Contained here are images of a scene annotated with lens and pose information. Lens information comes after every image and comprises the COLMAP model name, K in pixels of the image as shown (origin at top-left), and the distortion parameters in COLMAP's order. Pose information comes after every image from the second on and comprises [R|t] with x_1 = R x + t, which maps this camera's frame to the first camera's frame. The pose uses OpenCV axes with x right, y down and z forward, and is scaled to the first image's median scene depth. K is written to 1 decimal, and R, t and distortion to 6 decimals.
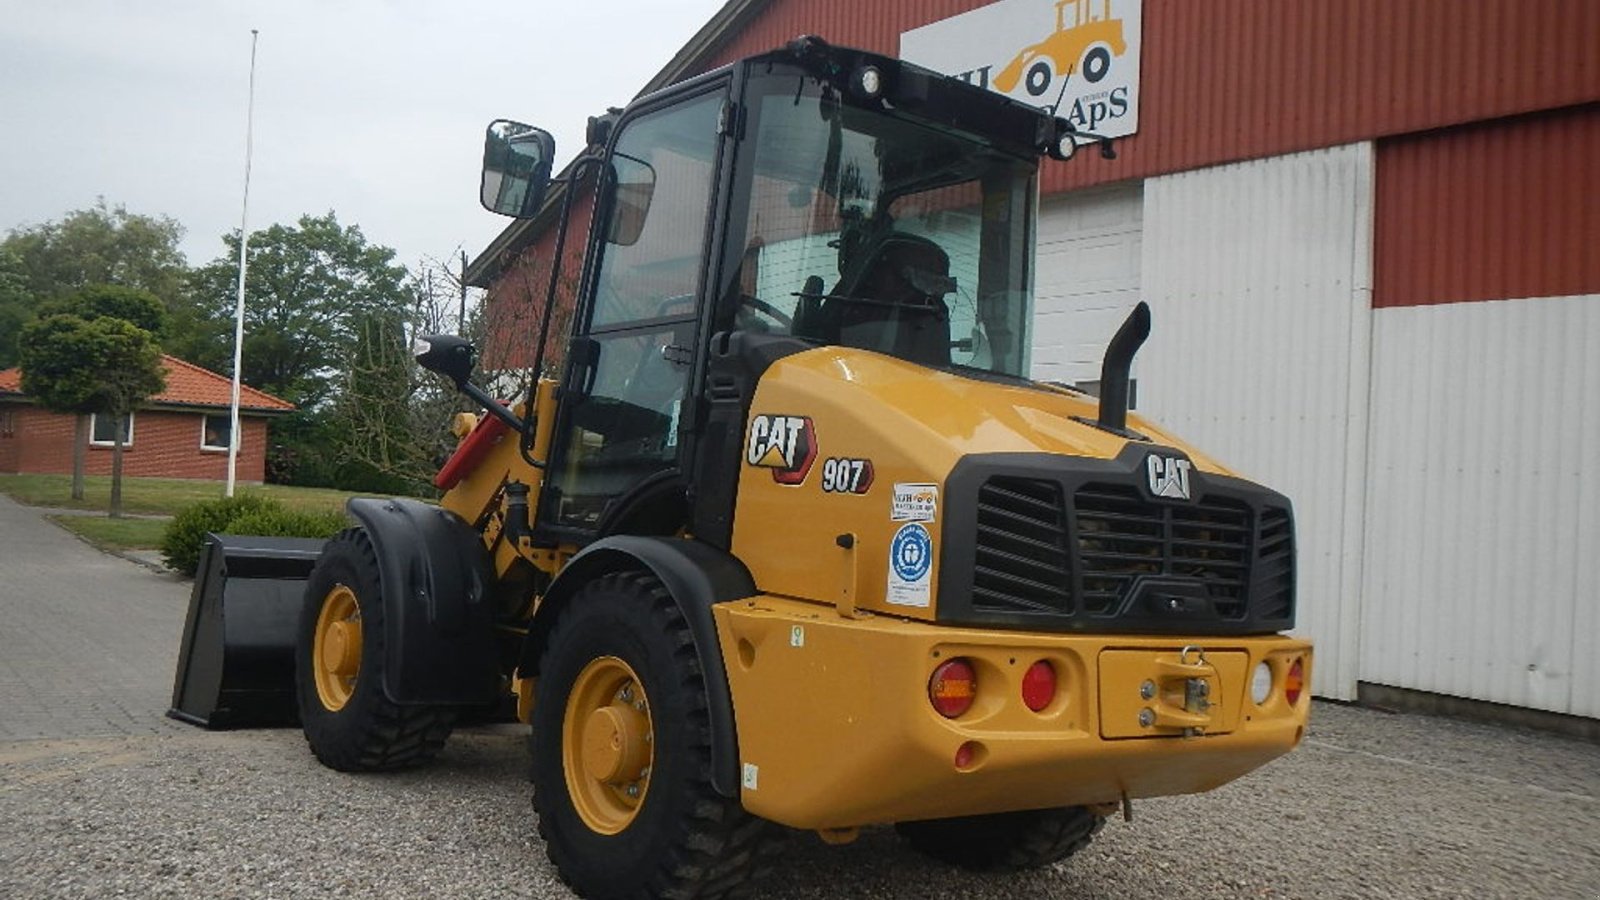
lens RADIAL K [[1409.0, 0, 800.0], [0, 1409.0, 450.0], [0, 0, 1]] dist [-0.008511, -0.005233]
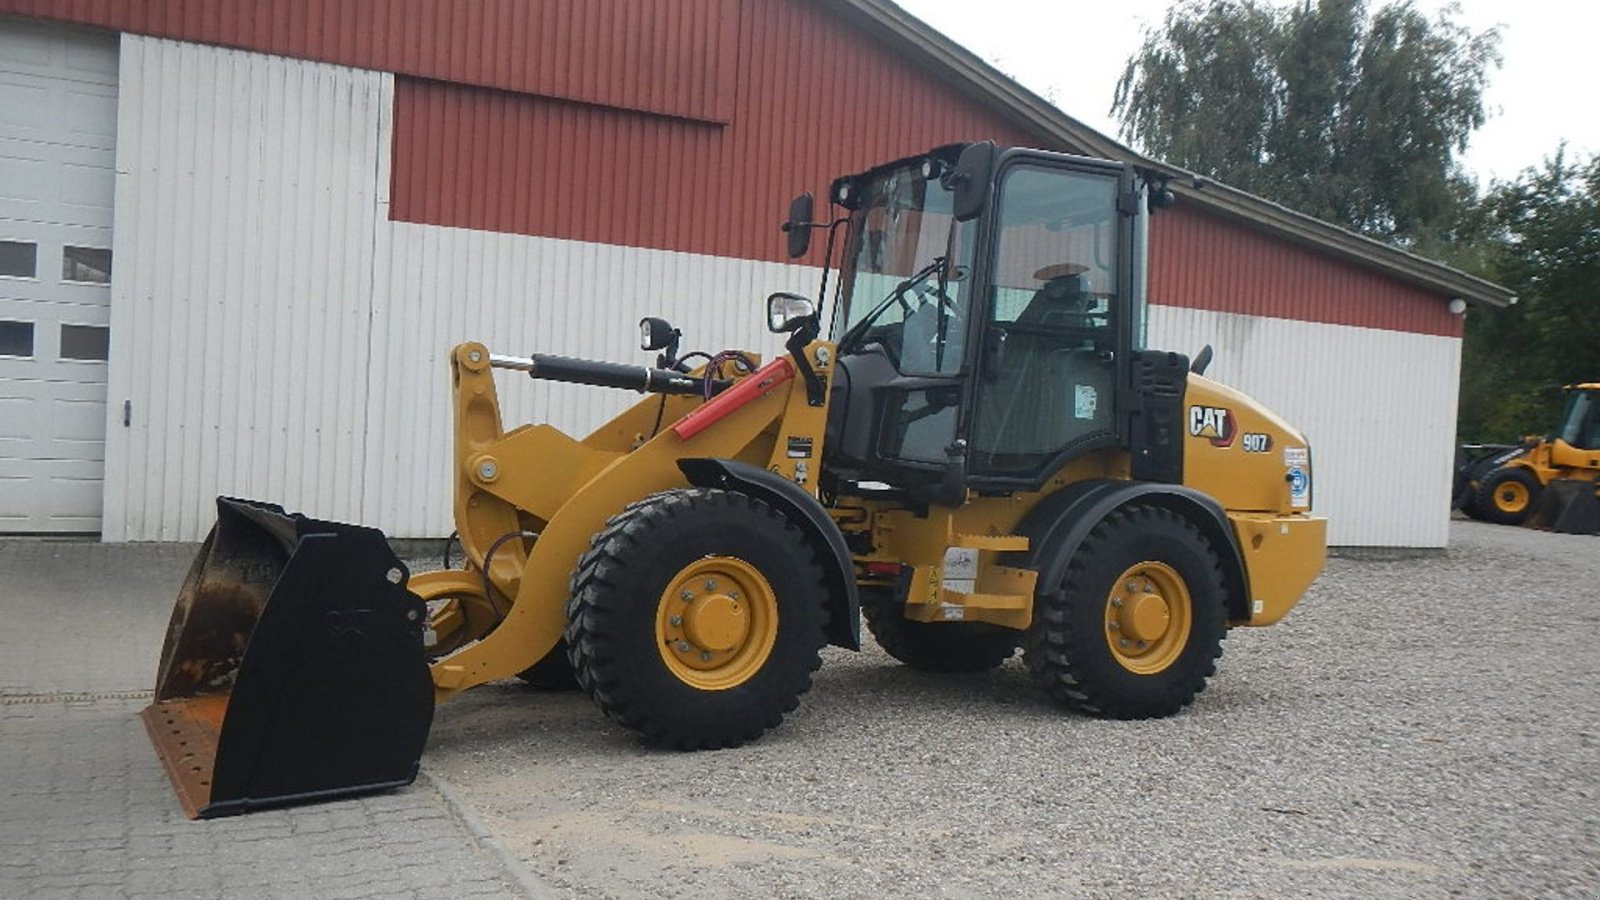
lens RADIAL K [[1409.0, 0, 800.0], [0, 1409.0, 450.0], [0, 0, 1]] dist [-0.008511, -0.005233]
pose [[0.204741, -0.063806, 0.976734, -1.636128], [-0.067790, 0.994553, 0.079180, -0.067863], [-0.976466, -0.082424, 0.199301, 1.029390]]
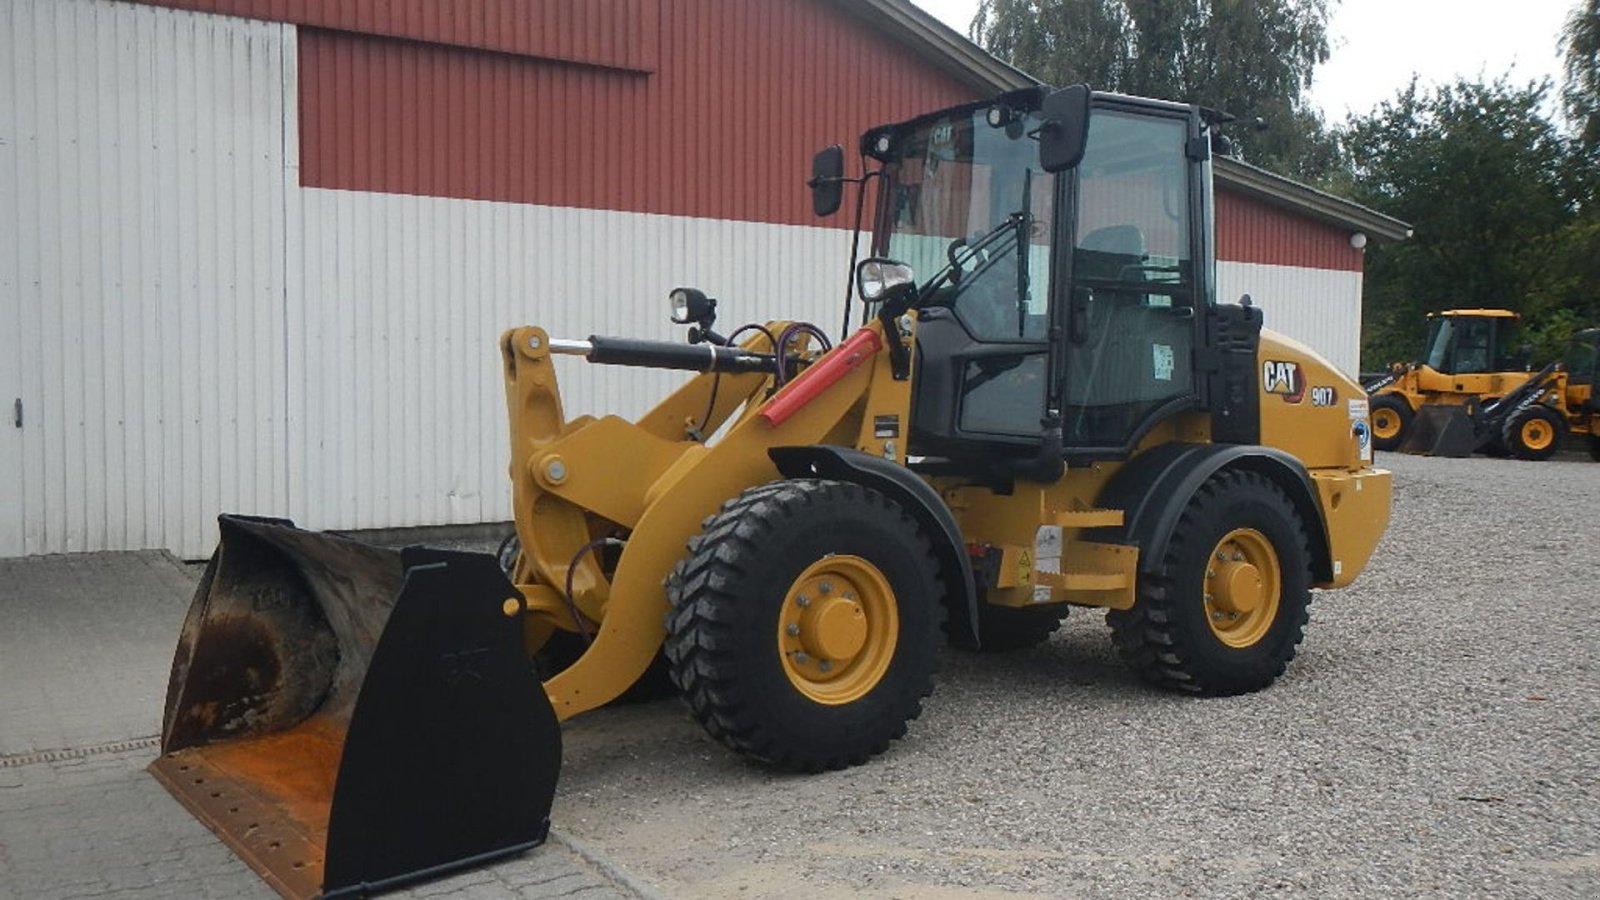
lens RADIAL K [[1406.6, 0, 800.0], [0, 1406.6, 450.0], [0, 0, 1]] dist [0.003863, 0.012592]
pose [[0.092697, -0.105040, 0.990138, -1.540261], [-0.031948, 0.993594, 0.108397, -0.074133], [-0.995182, -0.041682, 0.088748, 1.270283]]
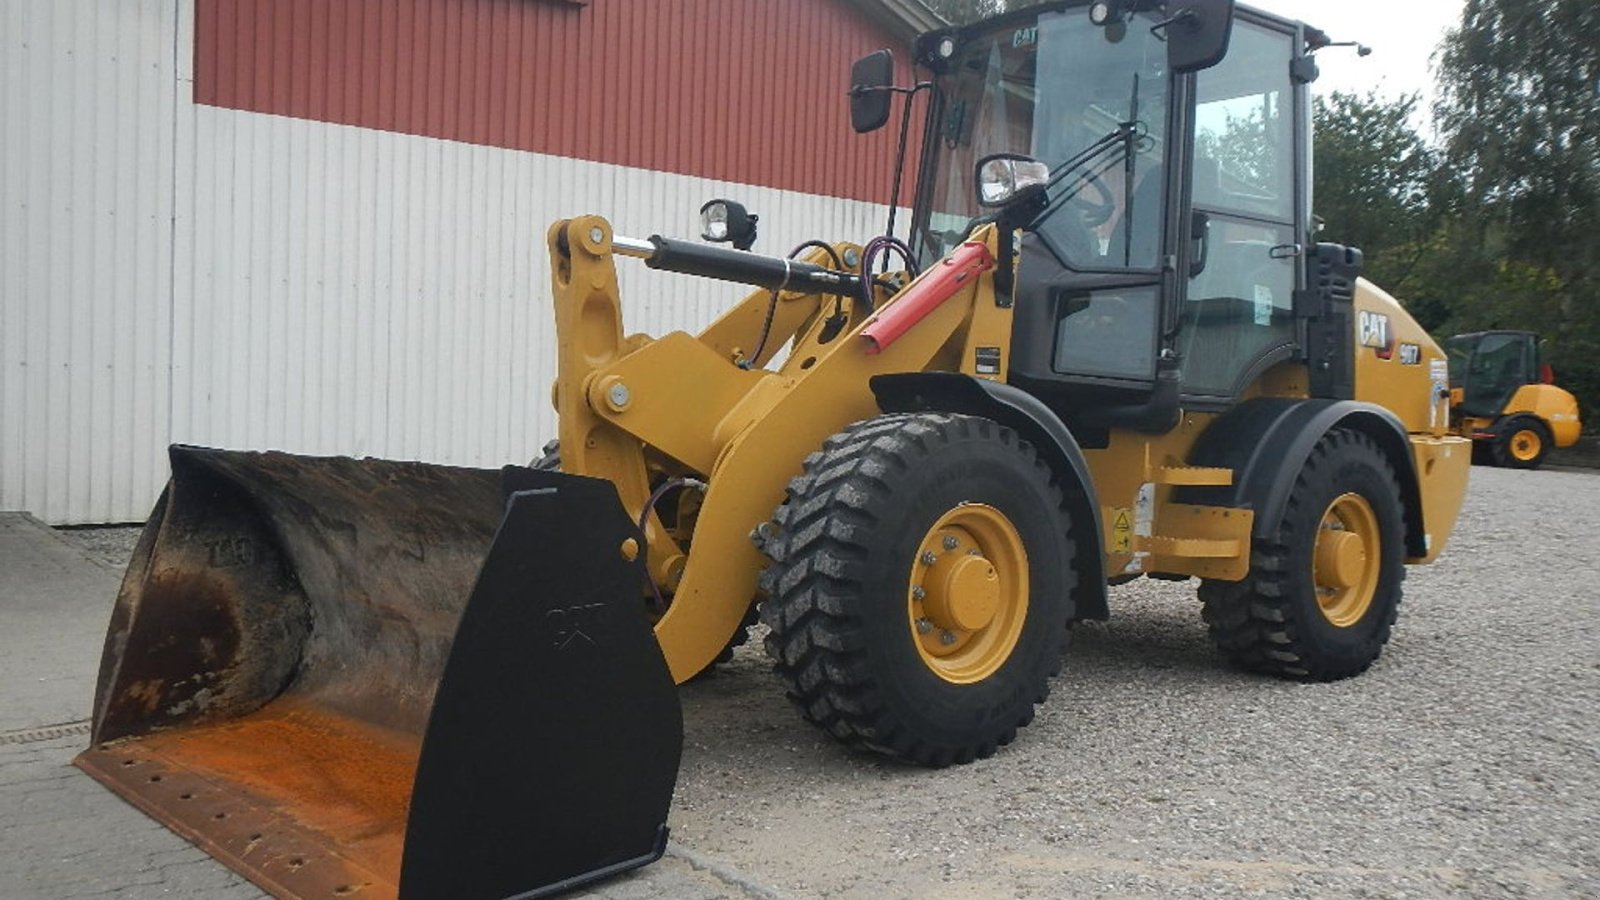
lens RADIAL K [[1415.2, 0, 800.0], [0, 1415.2, 450.0], [0, 0, 1]] dist [0.001959, 0.005908]
pose [[-0.014451, -0.106716, 0.994185, -1.360330], [-0.066955, 0.992160, 0.105525, 0.002562], [-0.997651, -0.065041, -0.021483, 1.467189]]
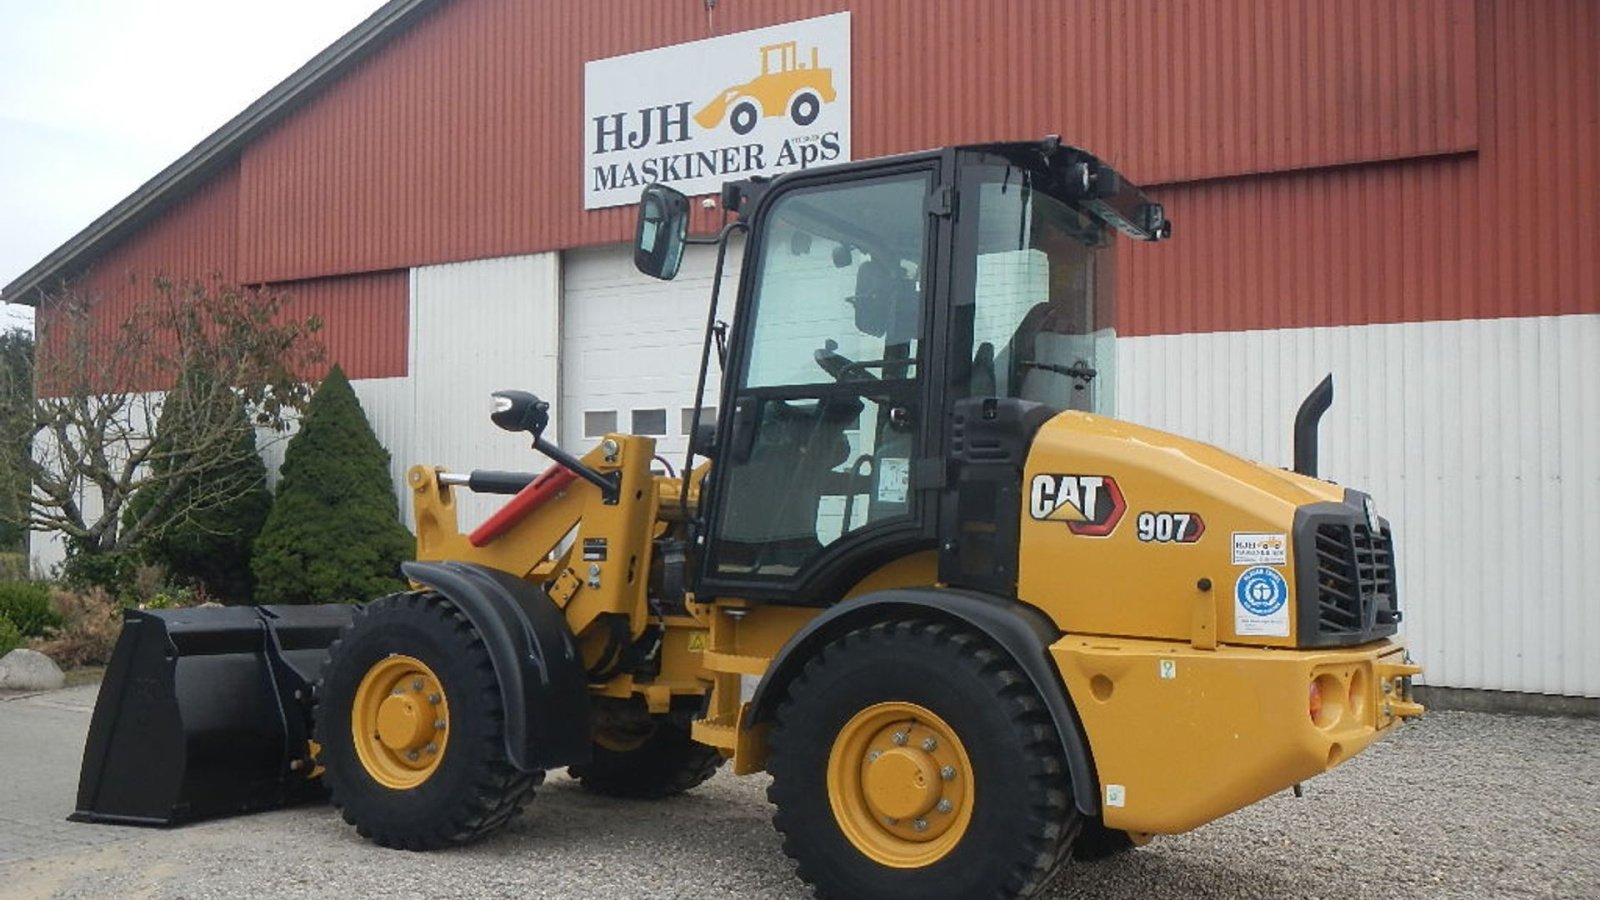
lens RADIAL K [[1406.6, 0, 800.0], [0, 1406.6, 450.0], [0, 0, 1]] dist [0.003863, 0.012592]
pose [[0.932010, -0.028839, 0.361284, -0.561264], [0.030758, 0.999527, 0.000437, -0.046523], [-0.361126, 0.010706, 0.932456, 0.022784]]
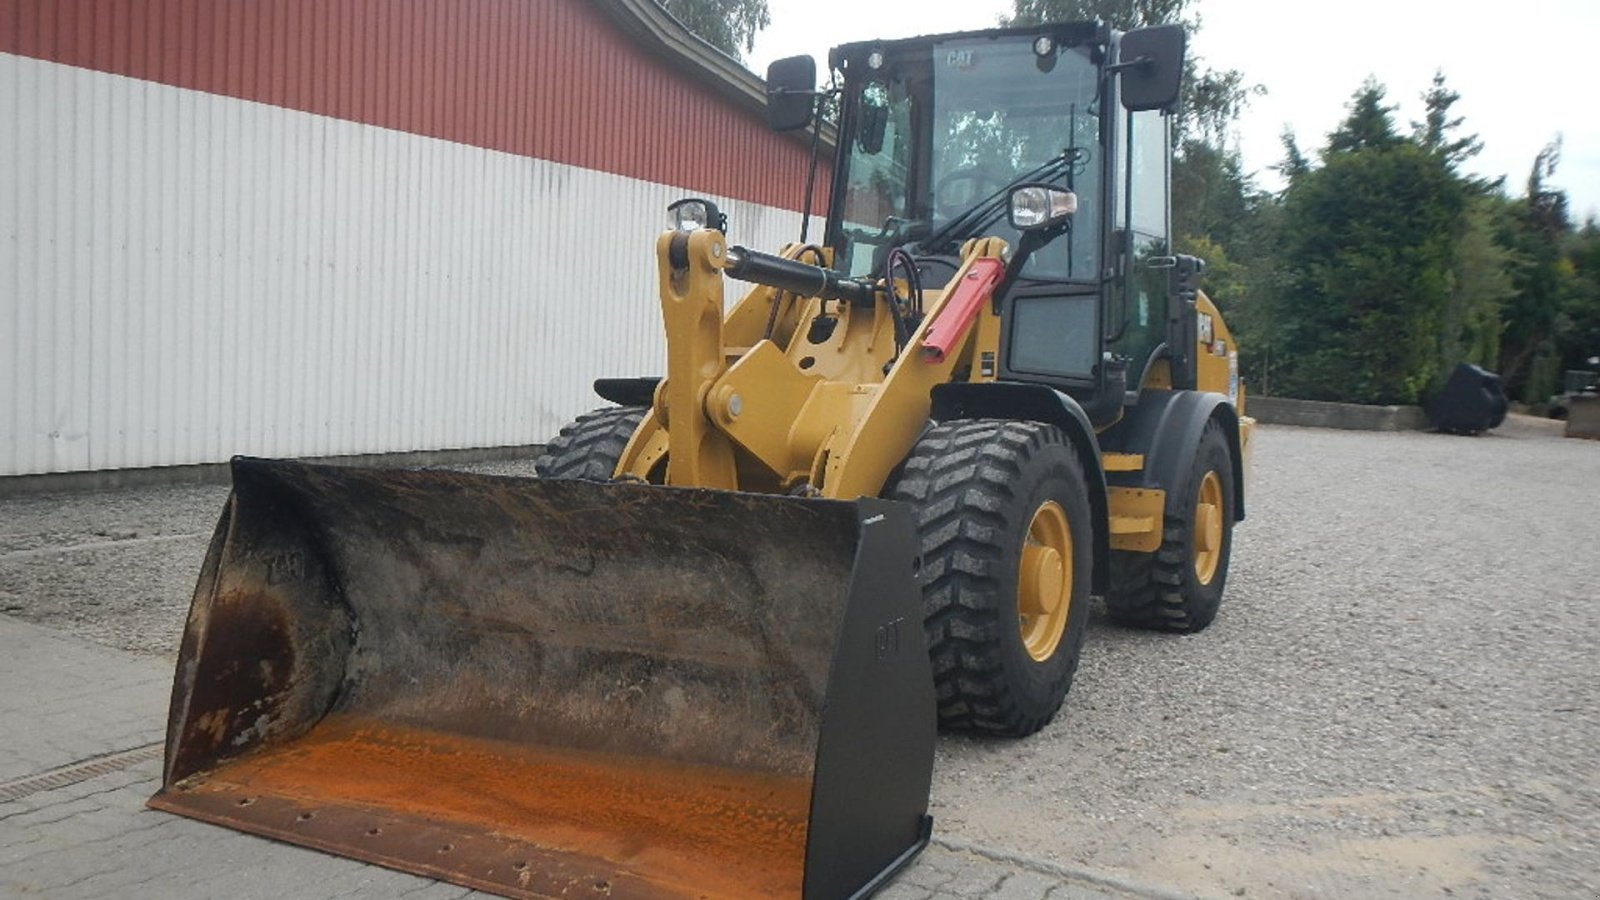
lens RADIAL K [[1406.6, 0, 800.0], [0, 1406.6, 450.0], [0, 0, 1]] dist [0.003863, 0.012592]
pose [[-0.334320, -0.142852, 0.931570, -1.342397], [-0.094308, 0.988556, 0.117745, -0.013923], [-0.937729, -0.048490, -0.343966, 1.855809]]
